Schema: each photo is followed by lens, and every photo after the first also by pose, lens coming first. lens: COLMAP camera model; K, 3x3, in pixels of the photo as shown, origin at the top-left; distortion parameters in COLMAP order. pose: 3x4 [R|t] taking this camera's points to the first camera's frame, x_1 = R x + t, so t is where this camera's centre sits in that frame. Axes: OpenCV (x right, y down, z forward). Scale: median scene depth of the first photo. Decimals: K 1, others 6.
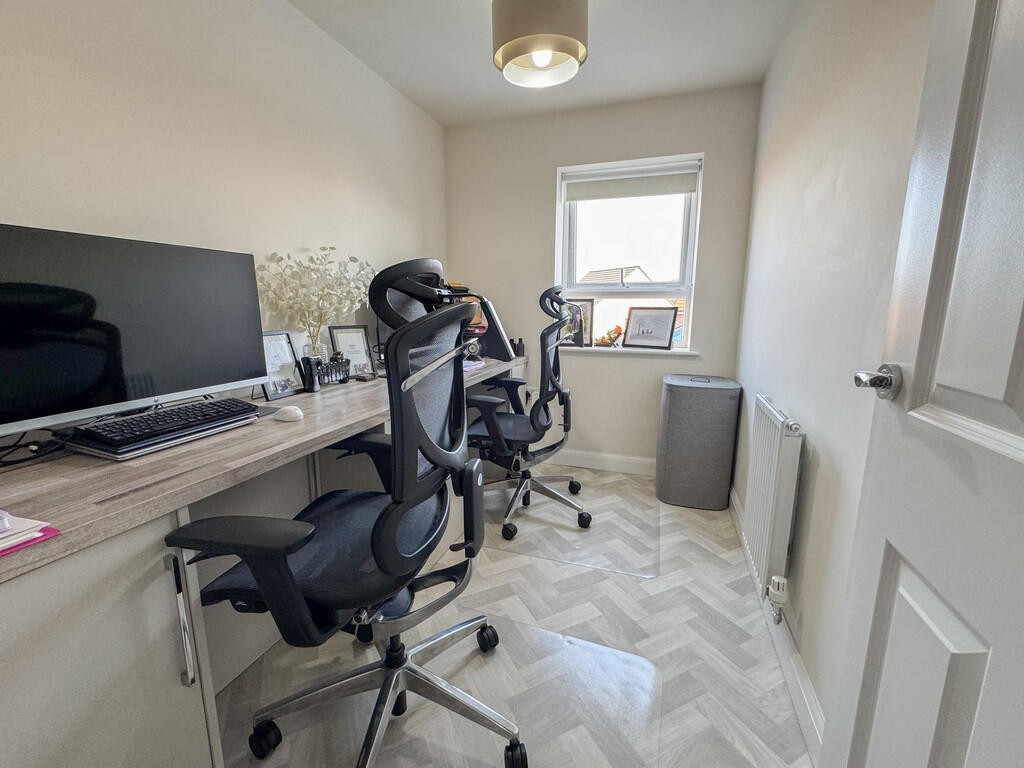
lens RADIAL K [[414.4, 0, 510.4], [0, 414.4, 379.5], [0, 0, 1]] dist [-0.004769, 0.000361]
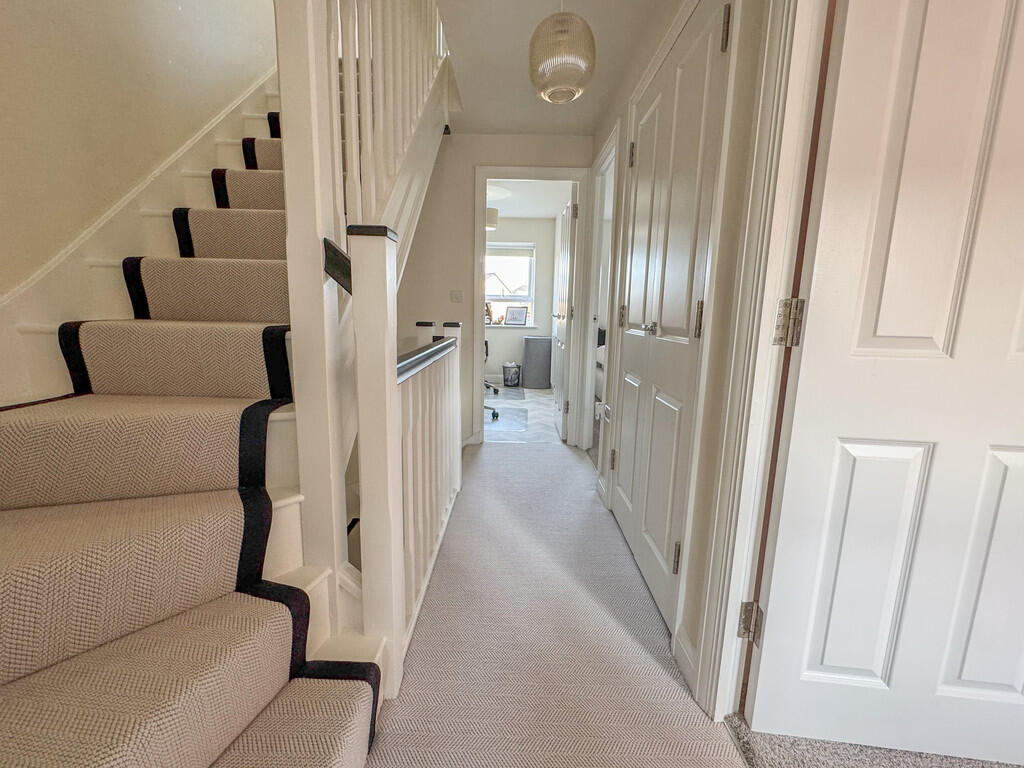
lens RADIAL K [[414.4, 0, 510.5], [0, 414.4, 383.5], [0, 0, 1]] dist [-0.004769, 0.000361]
pose [[0.940572, -0.031852, 0.338096, -0.453262], [0.036486, 0.999307, -0.007358, 0.251429], [-0.337628, 0.019257, 0.941083, -1.067566]]
